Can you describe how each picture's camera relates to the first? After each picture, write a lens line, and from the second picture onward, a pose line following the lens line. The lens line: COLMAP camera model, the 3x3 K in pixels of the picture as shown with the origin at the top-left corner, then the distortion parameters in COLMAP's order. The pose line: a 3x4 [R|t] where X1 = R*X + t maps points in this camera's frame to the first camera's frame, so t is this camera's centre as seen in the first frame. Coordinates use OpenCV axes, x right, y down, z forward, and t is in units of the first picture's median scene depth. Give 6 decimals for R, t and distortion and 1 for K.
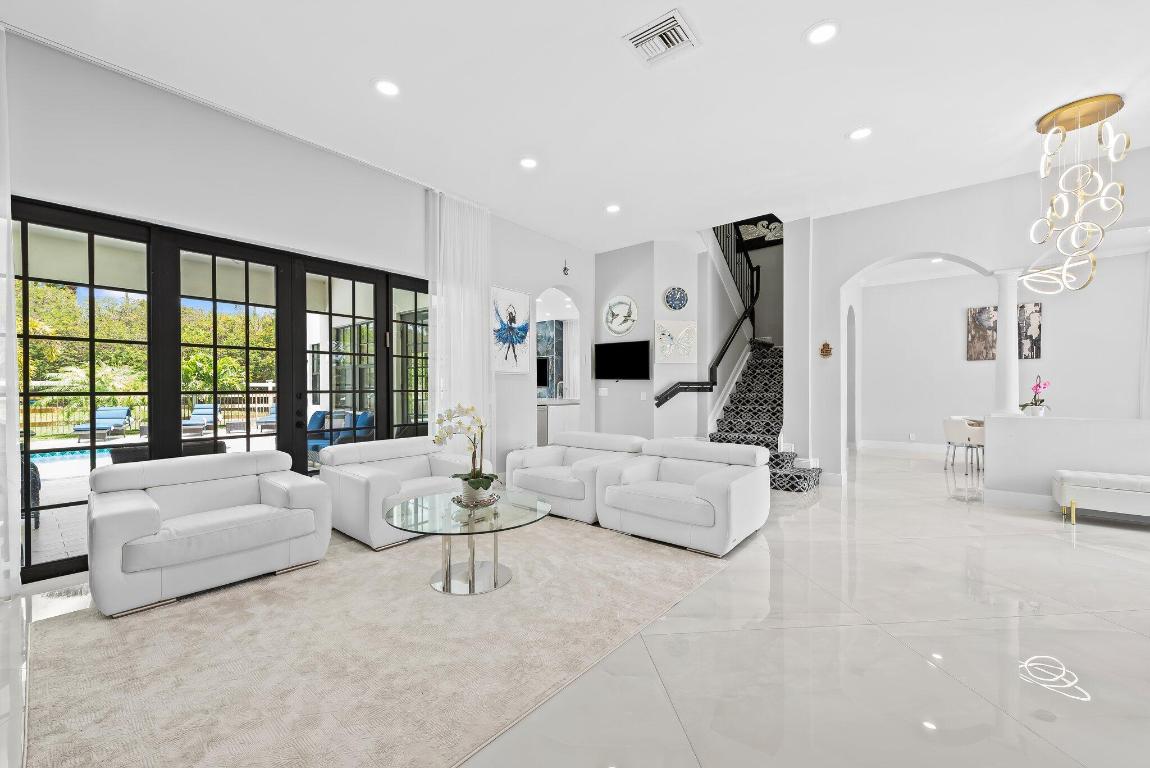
lens RADIAL K [[469.7, 0, 576.3], [0, 469.7, 387.3], [0, 0, 1]] dist [0.000008, 0.000029]
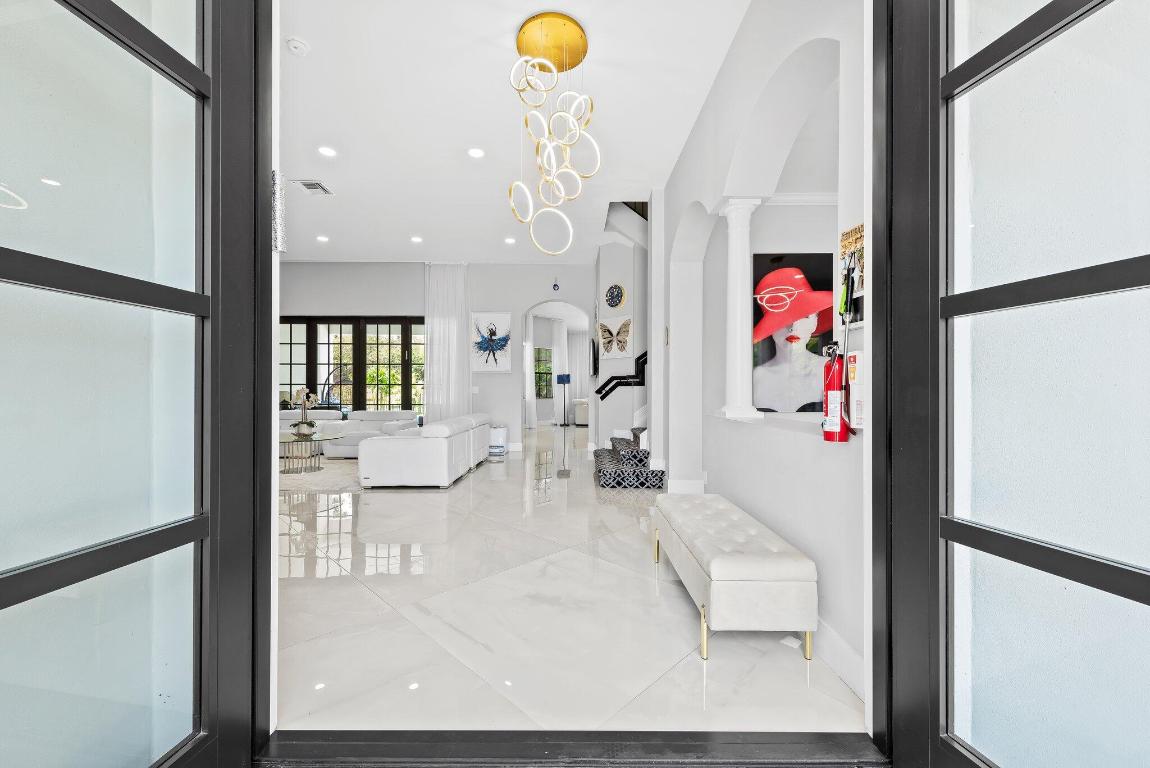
lens RADIAL K [[447.5, 0, 575.7], [0, 447.5, 387.8], [0, 0, 1]] dist [0.000136, 0.000001]
pose [[0.634142, -0.005193, -0.773199, 1.055695], [-0.002865, 0.999955, -0.009066, 0.026905], [0.773211, 0.007964, 0.634099, 0.360314]]
